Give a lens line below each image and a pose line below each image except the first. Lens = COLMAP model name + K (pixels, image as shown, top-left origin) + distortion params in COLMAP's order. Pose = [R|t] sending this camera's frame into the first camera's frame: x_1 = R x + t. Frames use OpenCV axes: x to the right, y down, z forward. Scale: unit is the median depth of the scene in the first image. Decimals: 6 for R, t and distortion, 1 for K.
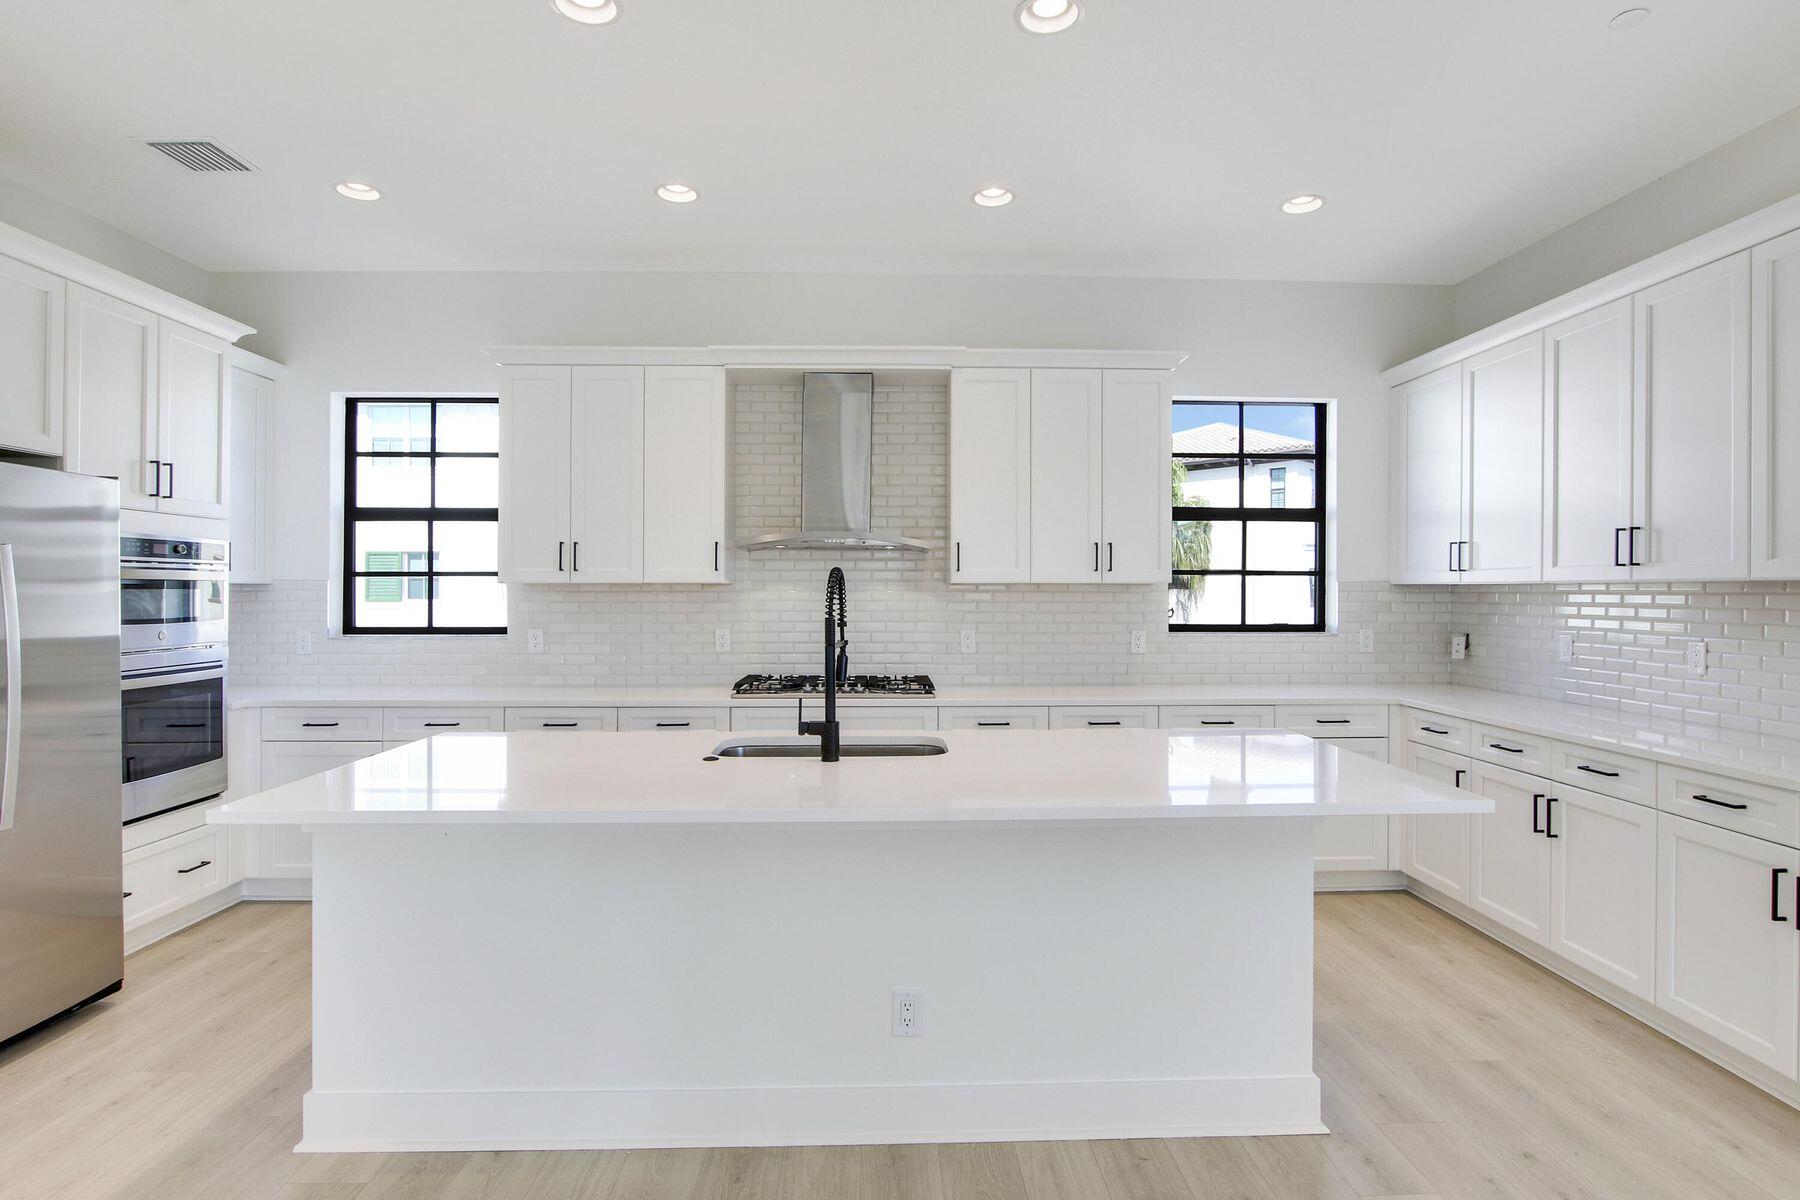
lens RADIAL K [[937.4, 0, 909.5], [0, 937.4, 596.4], [0, 0, 1]] dist [-0.029419, 0.001013]
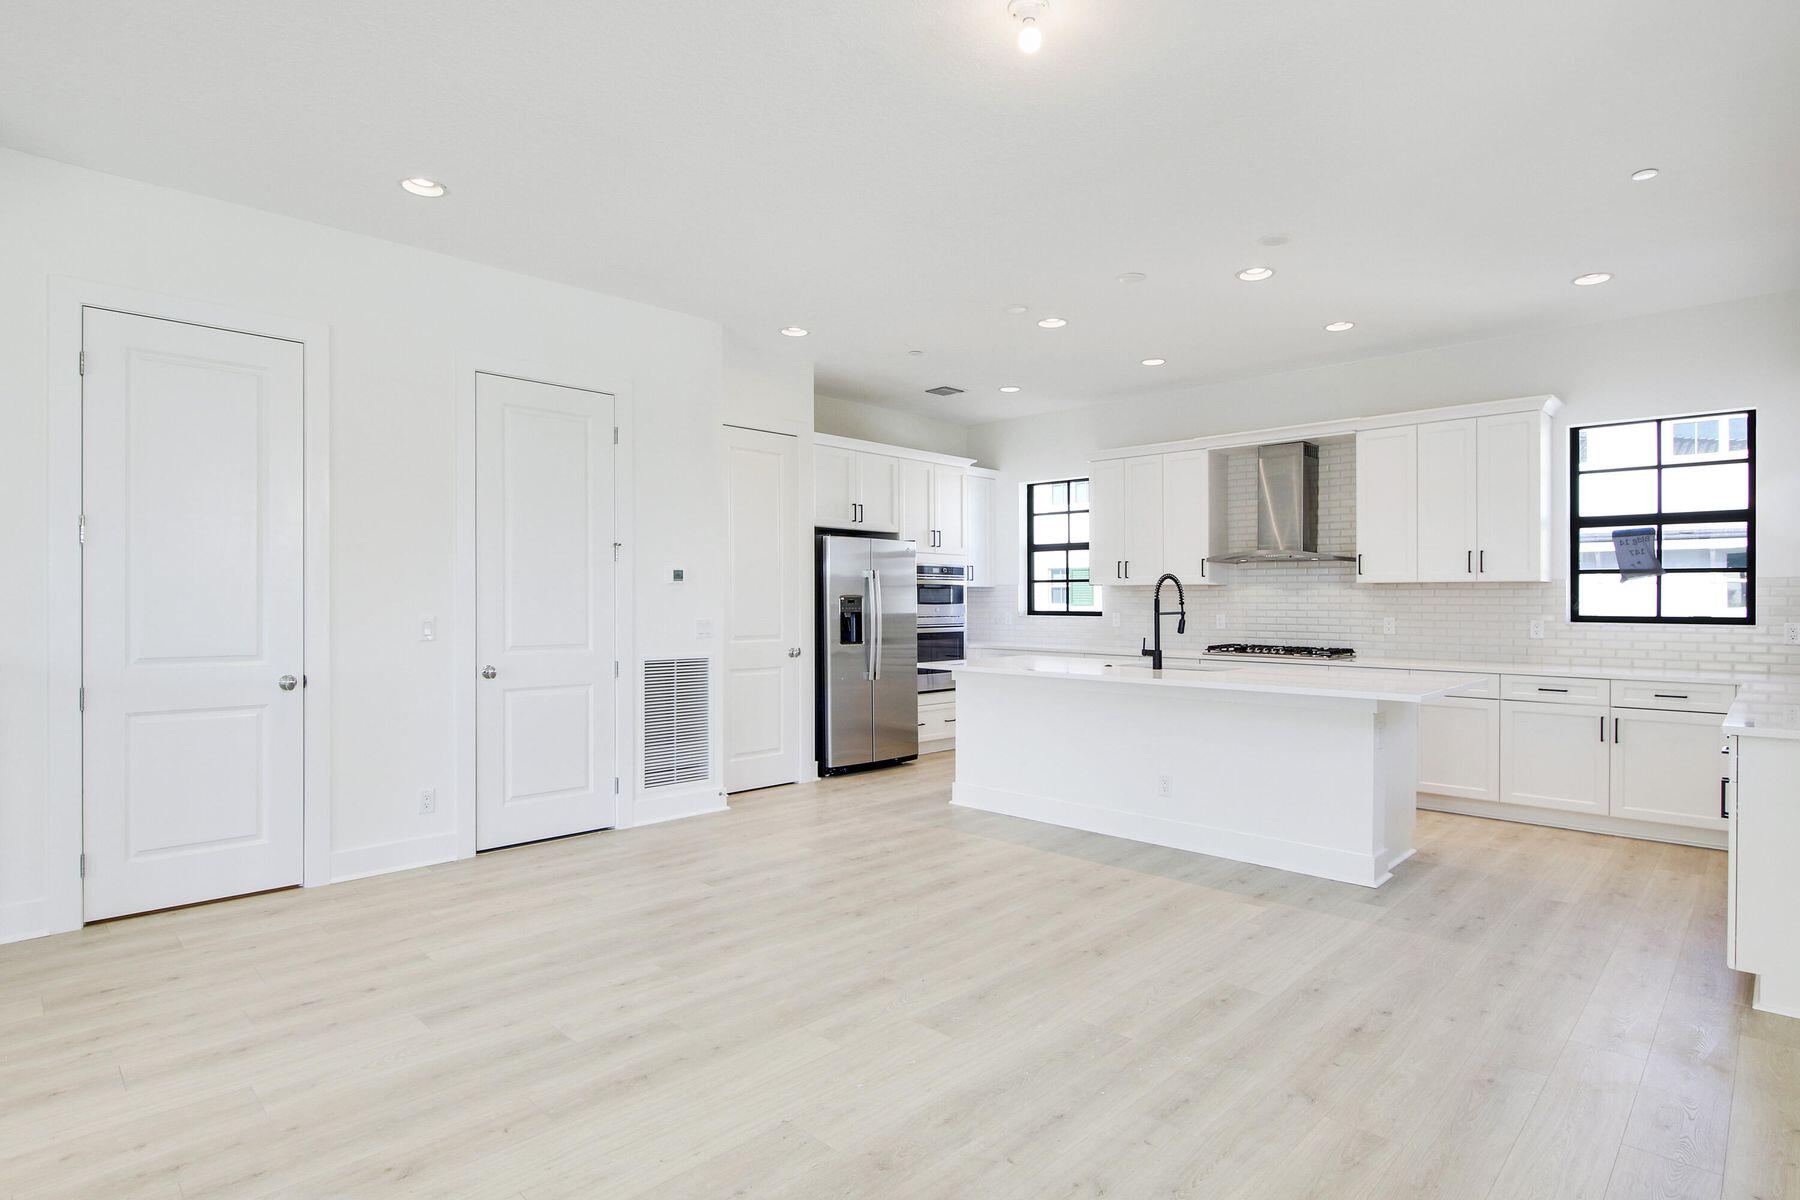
lens RADIAL K [[927.3, 0, 911.0], [0, 927.3, 603.1], [0, 0, 1]] dist [-0.025907, 0.000686]
pose [[0.695604, 0.003906, -0.718414, 0.548870], [-0.005831, 0.999983, -0.000208, 0.020006], [0.718401, 0.004334, 0.695615, -0.435683]]
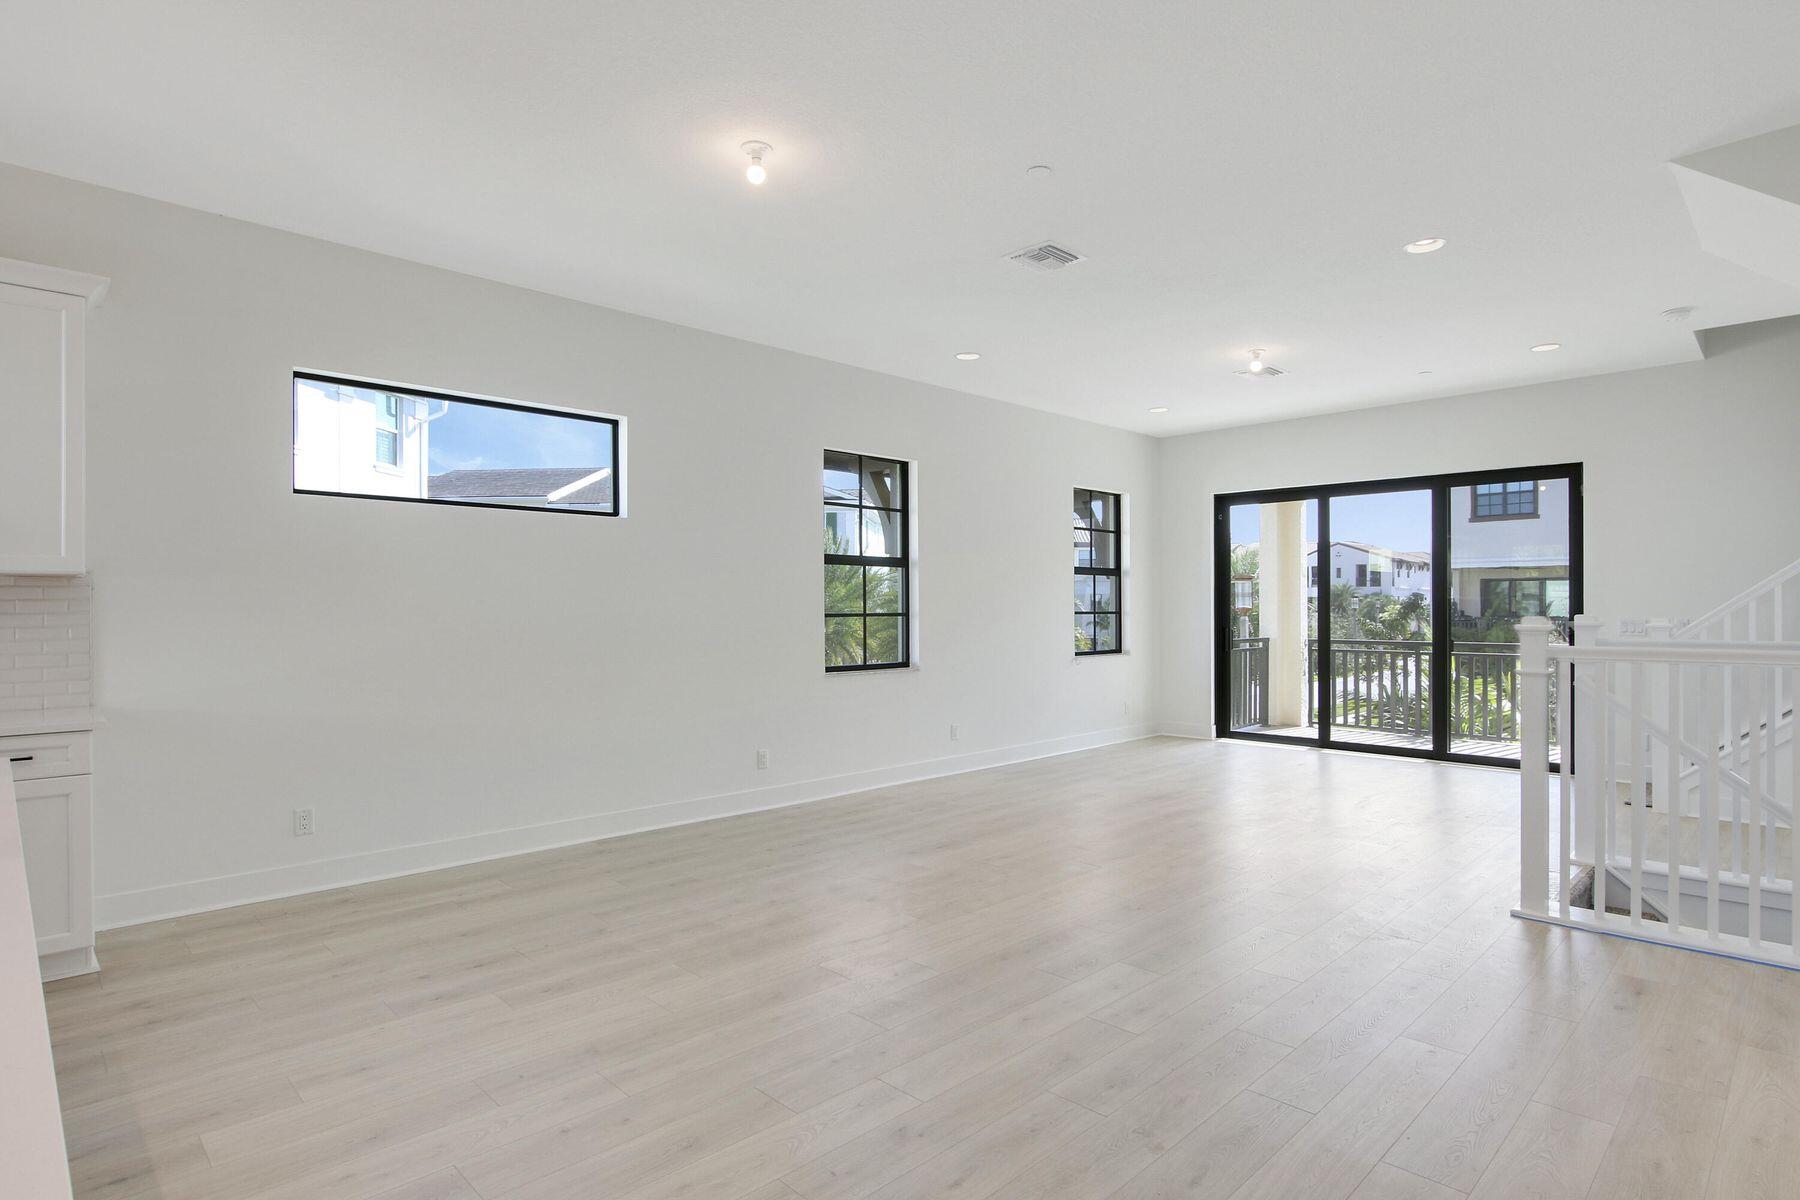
lens RADIAL K [[946.8, 0, 926.2], [0, 946.8, 606.5], [0, 0, 1]] dist [-0.029244, 0.000382]
pose [[-0.691313, 0.001123, 0.722555, -0.434677], [0.004775, 0.999984, 0.003015, 0.015617], [-0.722540, 0.005535, -0.691307, 0.430445]]
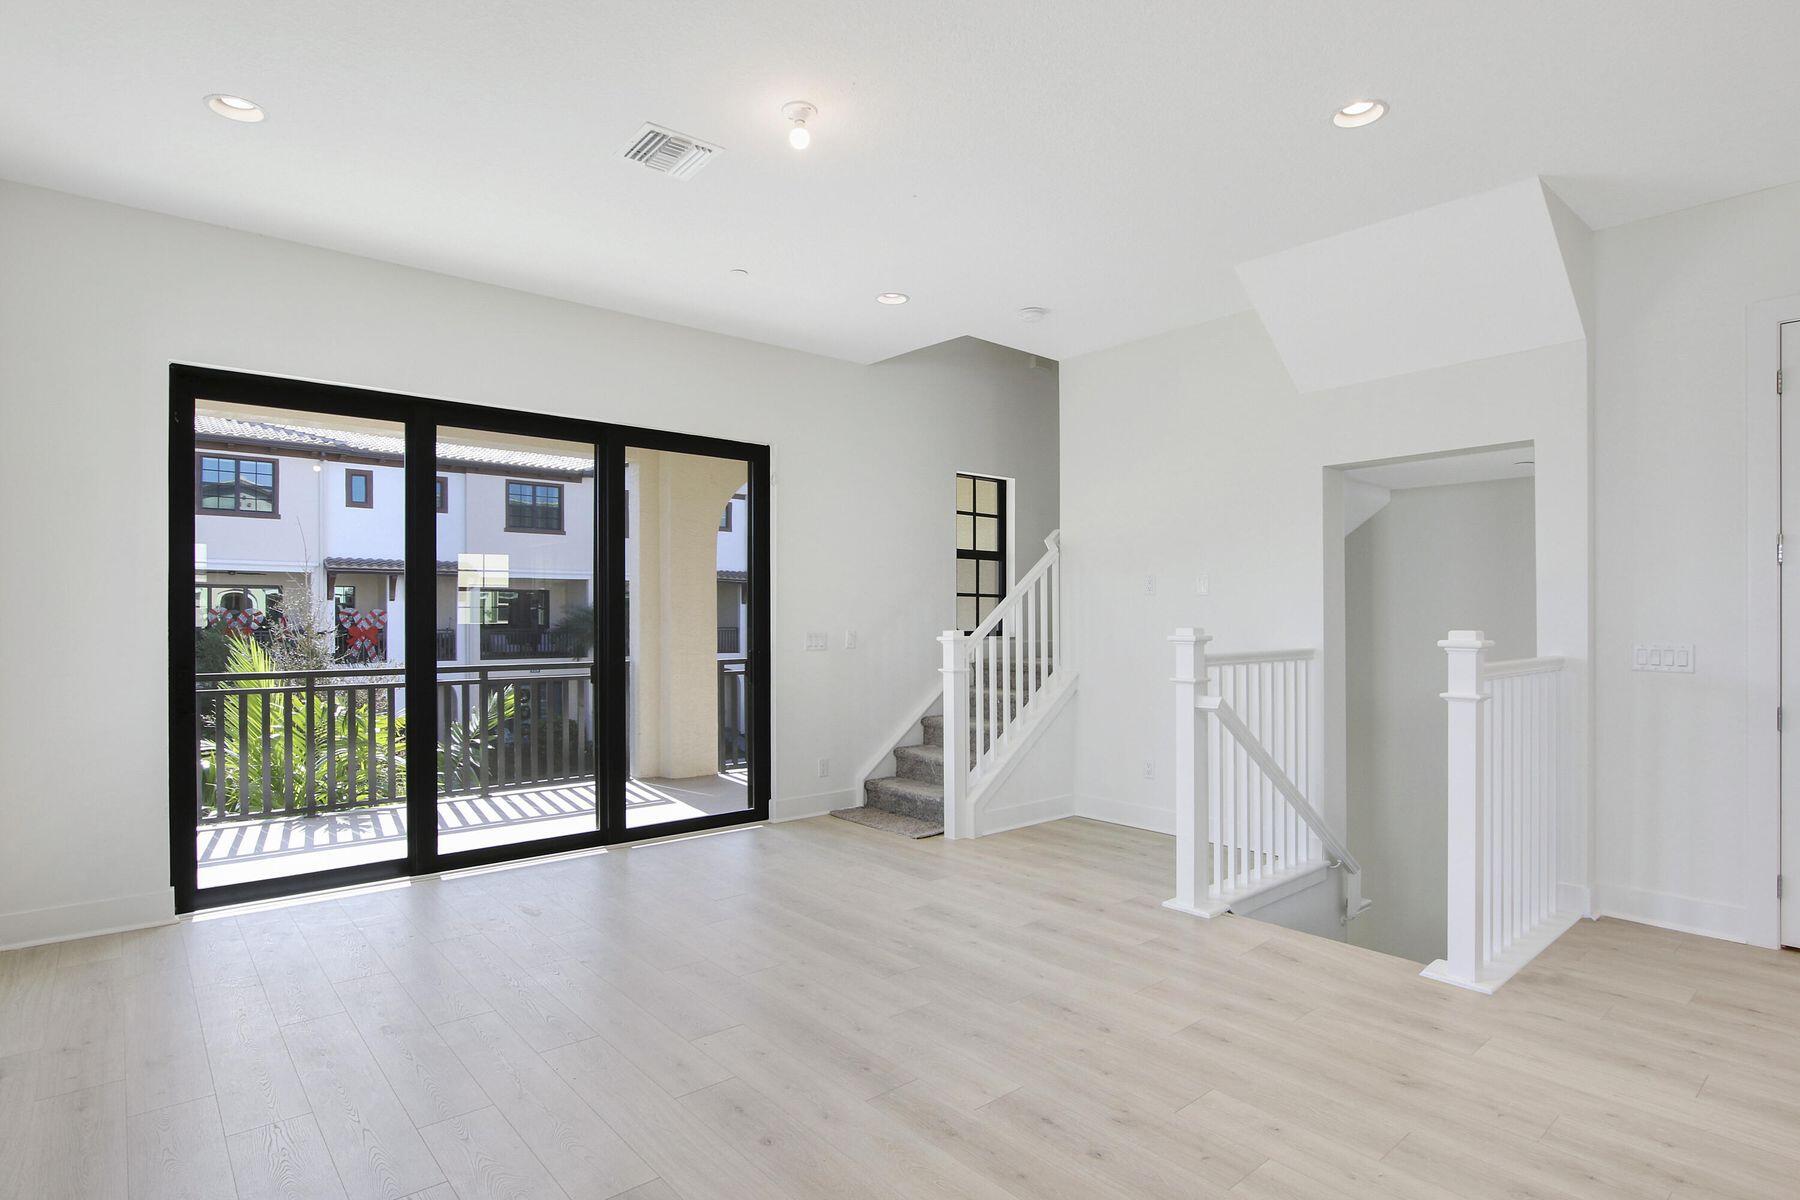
lens RADIAL K [[932.5, 0, 908.6], [0, 932.5, 613.8], [0, 0, 1]] dist [-0.023865, 0.000792]
pose [[-0.774686, -0.002766, -0.632340, 0.565942], [-0.003515, 0.999994, -0.000068, 0.018933], [0.632336, 0.002170, -0.774691, -0.276726]]
